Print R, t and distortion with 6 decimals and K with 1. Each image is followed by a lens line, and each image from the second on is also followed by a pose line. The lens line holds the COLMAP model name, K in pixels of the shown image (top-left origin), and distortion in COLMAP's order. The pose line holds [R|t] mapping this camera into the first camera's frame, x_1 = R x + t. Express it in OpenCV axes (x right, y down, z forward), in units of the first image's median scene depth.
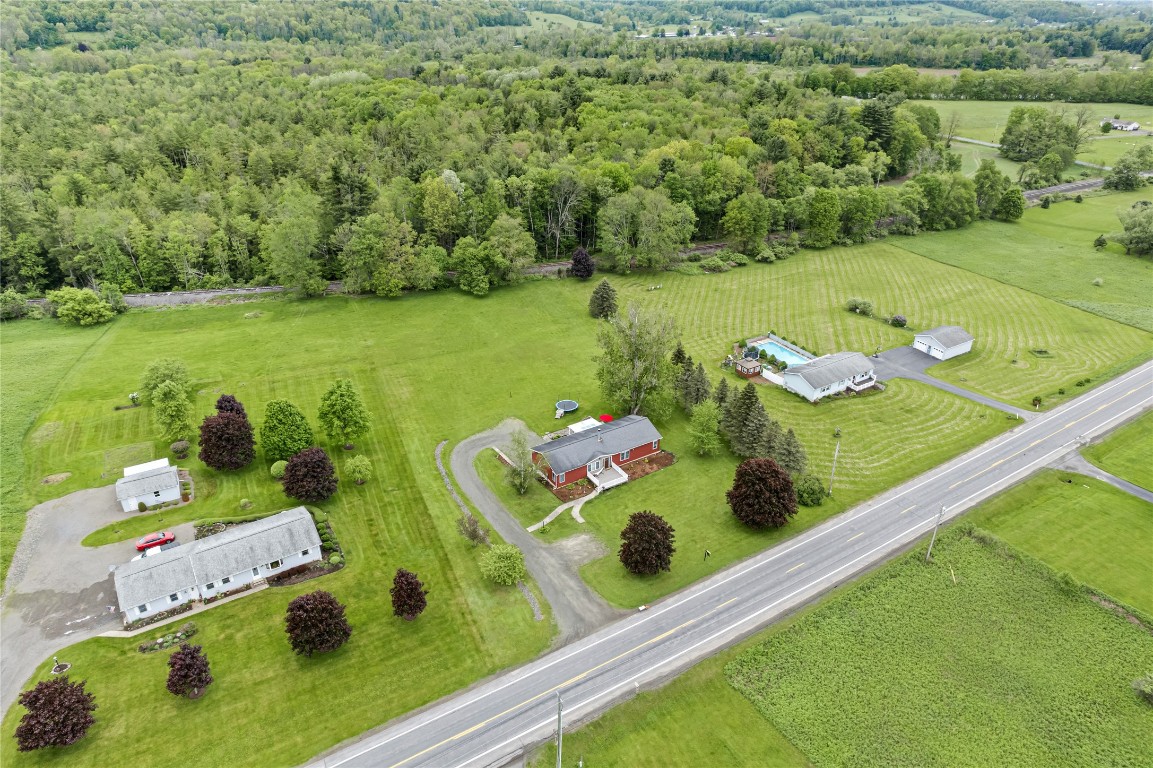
lens RADIAL K [[721.5, 0, 576.5], [0, 721.5, 384.0], [0, 0, 1]] dist [-0.065016, 0.060345]
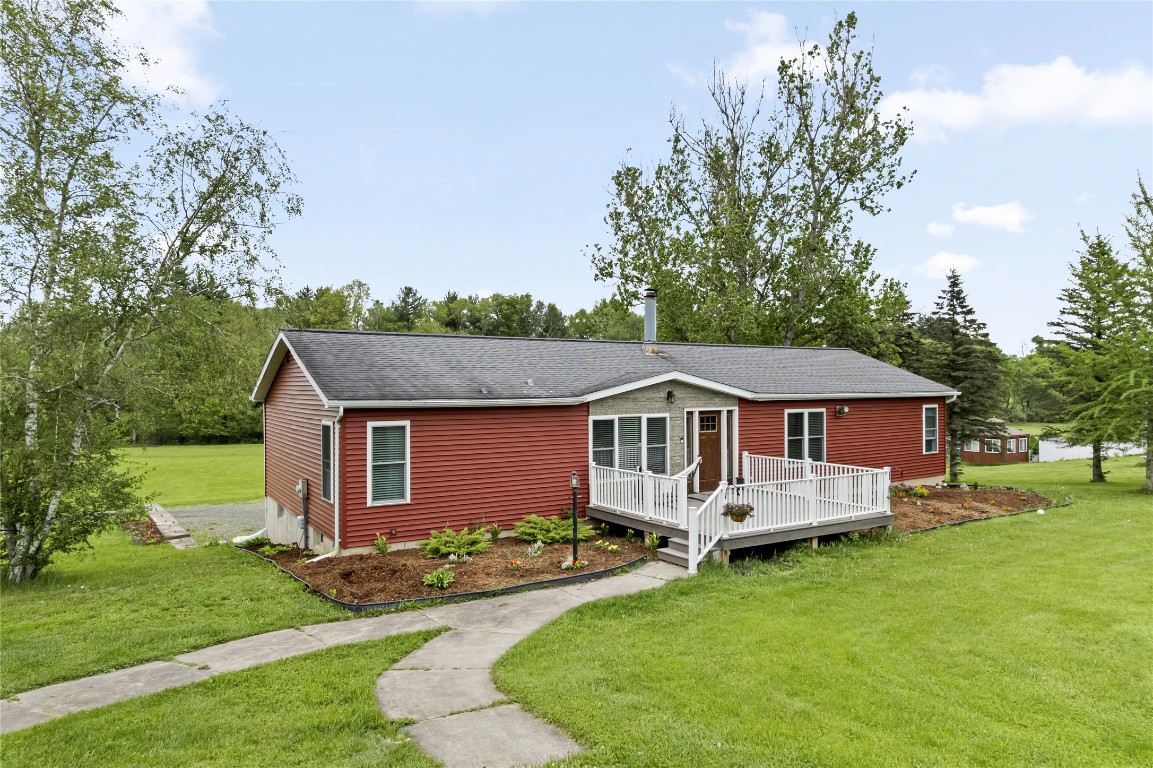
lens RADIAL K [[721.5, 0, 576.5], [0, 721.5, 384.0], [0, 0, 1]] dist [-0.065016, 0.060345]
pose [[0.999926, -0.002667, 0.011863, 0.006189], [0.008168, 0.870094, -0.492819, 0.104439], [-0.009007, 0.492879, 0.870051, 0.512498]]
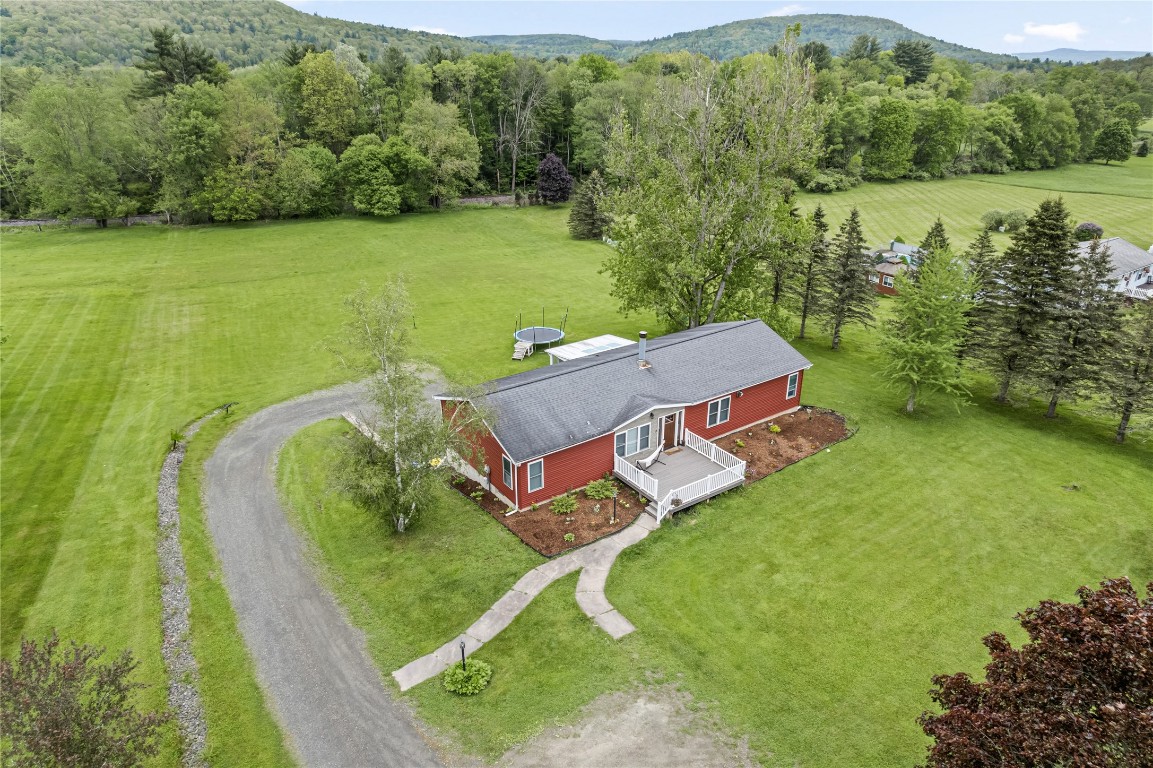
lens RADIAL K [[721.5, 0, 576.5], [0, 721.5, 384.0], [0, 0, 1]] dist [-0.065016, 0.060345]
pose [[0.998277, -0.021159, 0.054732, -0.010841], [0.025409, 0.996617, -0.078161, 0.067489], [-0.052894, 0.079417, 0.995437, 0.404470]]
